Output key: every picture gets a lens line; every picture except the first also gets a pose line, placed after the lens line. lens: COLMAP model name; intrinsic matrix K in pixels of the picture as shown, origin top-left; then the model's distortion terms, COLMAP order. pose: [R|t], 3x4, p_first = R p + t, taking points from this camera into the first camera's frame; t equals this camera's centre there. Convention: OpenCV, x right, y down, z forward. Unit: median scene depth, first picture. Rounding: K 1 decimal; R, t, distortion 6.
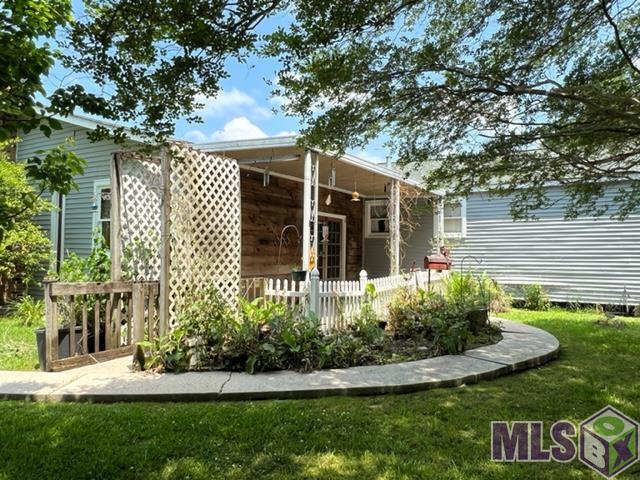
lens RADIAL K [[472.5, 0, 320.0], [0, 472.5, 240.9], [0, 0, 1]] dist [0.000762, 0.000009]
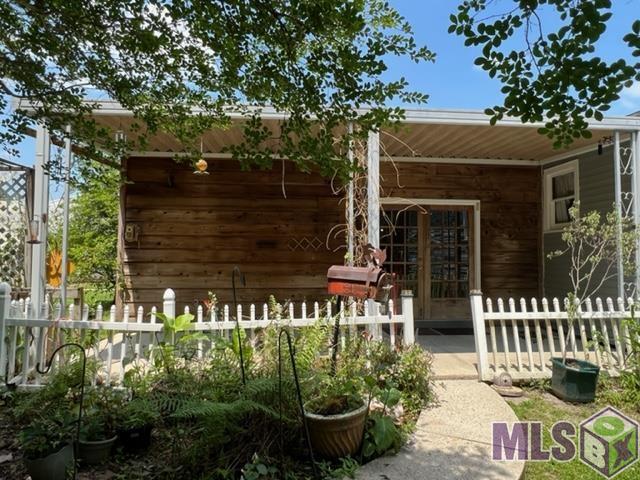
lens RADIAL K [[413.5, 0, 319.8], [0, 413.5, 238.9], [0, 0, 1]] dist [-0.001520, -0.000038]
pose [[0.598492, -0.040575, -0.800101, 0.368714], [0.023396, 0.999176, -0.033170, 0.012203], [0.800787, 0.001133, 0.598948, 0.502696]]
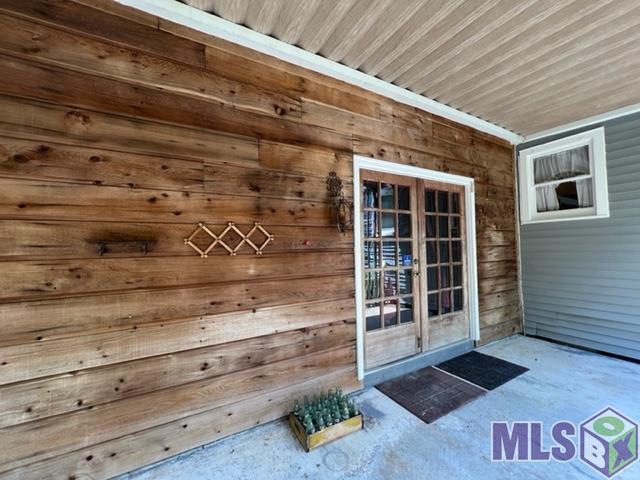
lens RADIAL K [[259.3, 0, 319.9], [0, 259.3, 240.2], [0, 0, 1]] dist [-0.002607, -0.000096]
pose [[0.865806, -0.043316, -0.498501, 0.048827], [0.043981, 0.998978, -0.010417, 0.004564], [0.498443, -0.012906, 0.866826, 0.702664]]
